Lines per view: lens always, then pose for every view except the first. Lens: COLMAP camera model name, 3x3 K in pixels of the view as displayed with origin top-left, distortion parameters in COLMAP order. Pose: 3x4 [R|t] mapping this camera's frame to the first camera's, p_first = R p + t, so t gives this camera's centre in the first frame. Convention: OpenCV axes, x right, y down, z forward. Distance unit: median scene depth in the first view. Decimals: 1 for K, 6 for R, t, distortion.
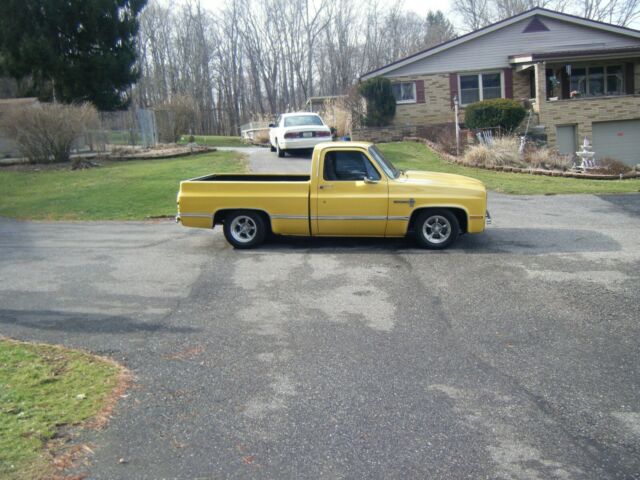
lens RADIAL K [[666.8, 0, 322.6], [0, 666.8, 242.6], [0, 0, 1]] dist [0.008165, 0.000000]
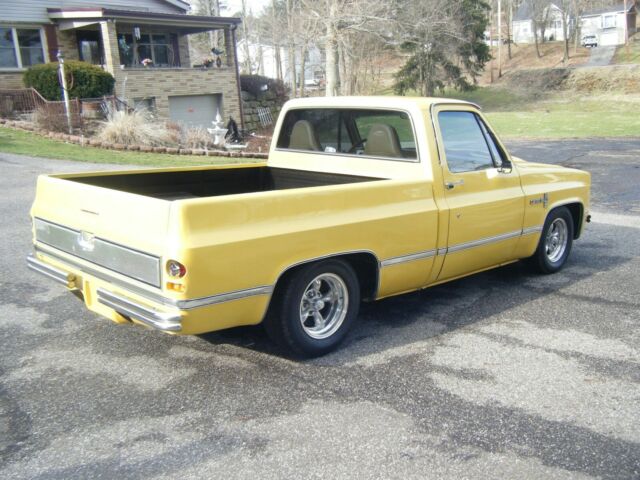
lens RADIAL K [[666.8, 0, 319.2], [0, 666.8, 238.7], [0, 0, 1]] dist [0.008165, 0.000000]
pose [[0.627845, -0.132812, 0.766923, -0.204523], [0.119334, 0.990110, 0.073769, -0.042735], [-0.769136, 0.045205, 0.637485, 0.352668]]
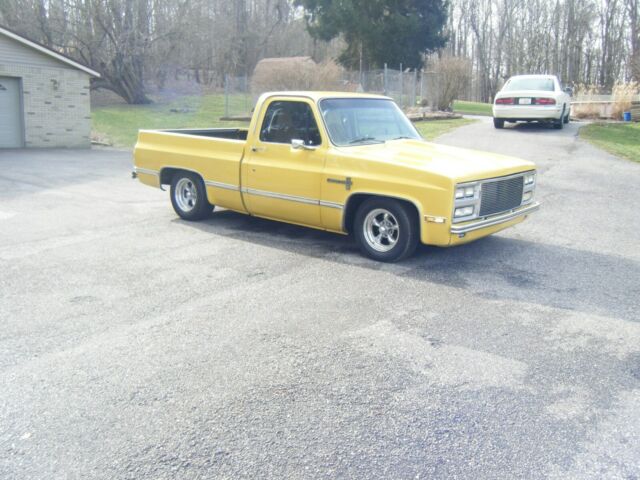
lens RADIAL K [[666.8, 0, 319.7], [0, 666.8, 237.5], [0, 0, 1]] dist [0.008165, 0.000000]
pose [[0.844526, 0.153714, -0.512980, 0.207013], [-0.137753, 0.988041, 0.069280, -0.022406], [0.517494, 0.012155, 0.855600, 0.190774]]
